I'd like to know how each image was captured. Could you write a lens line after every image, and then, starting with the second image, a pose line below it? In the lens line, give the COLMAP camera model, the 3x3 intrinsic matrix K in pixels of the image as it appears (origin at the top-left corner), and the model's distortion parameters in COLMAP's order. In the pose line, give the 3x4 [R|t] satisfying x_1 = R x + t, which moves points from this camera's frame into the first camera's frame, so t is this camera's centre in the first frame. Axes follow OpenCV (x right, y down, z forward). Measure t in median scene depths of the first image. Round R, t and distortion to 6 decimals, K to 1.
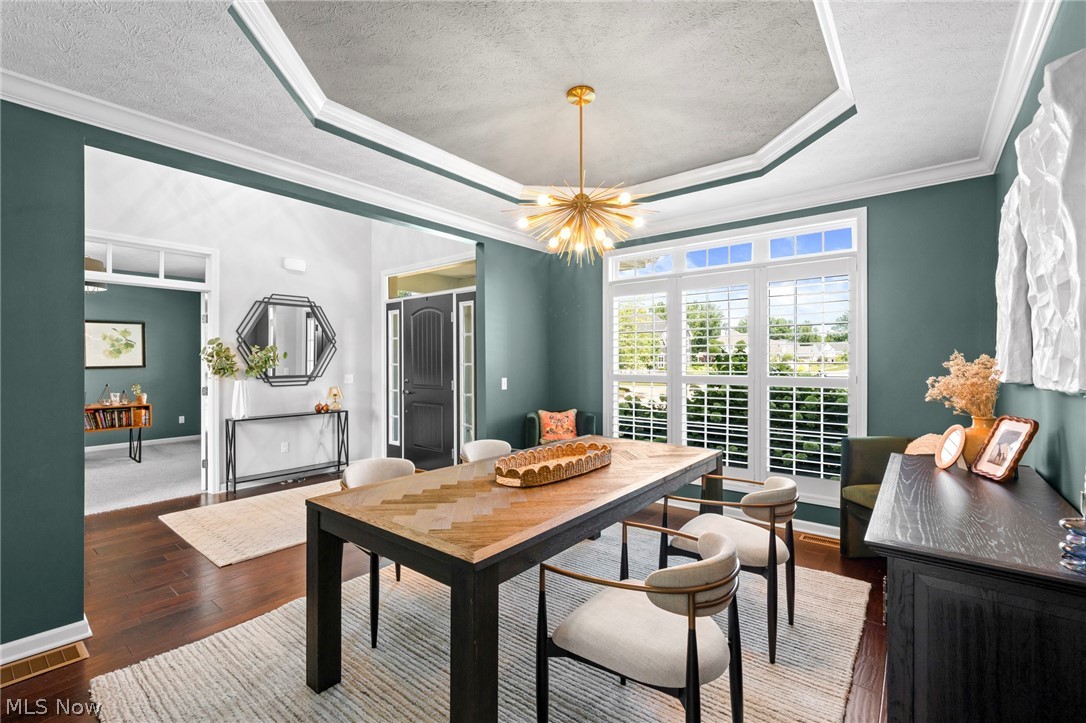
lens RADIAL K [[471.7, 0, 543.0], [0, 471.7, 361.5], [0, 0, 1]] dist [-0.001531, -0.000227]
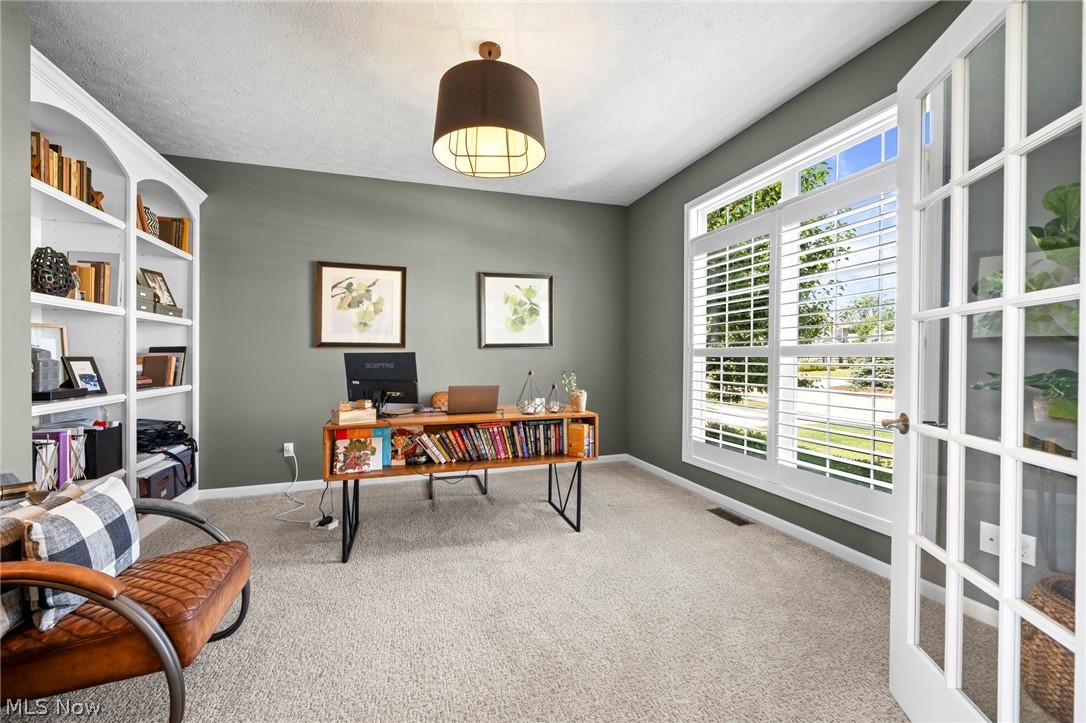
lens RADIAL K [[419.2, 0, 543.0], [0, 419.2, 361.5], [0, 0, 1]] dist [-0.000049, 0.000000]
pose [[0.843285, 0.005525, -0.537439, -0.646140], [0.004373, 0.999844, 0.017140, 0.027618], [0.537449, -0.016804, 0.843129, 0.603398]]
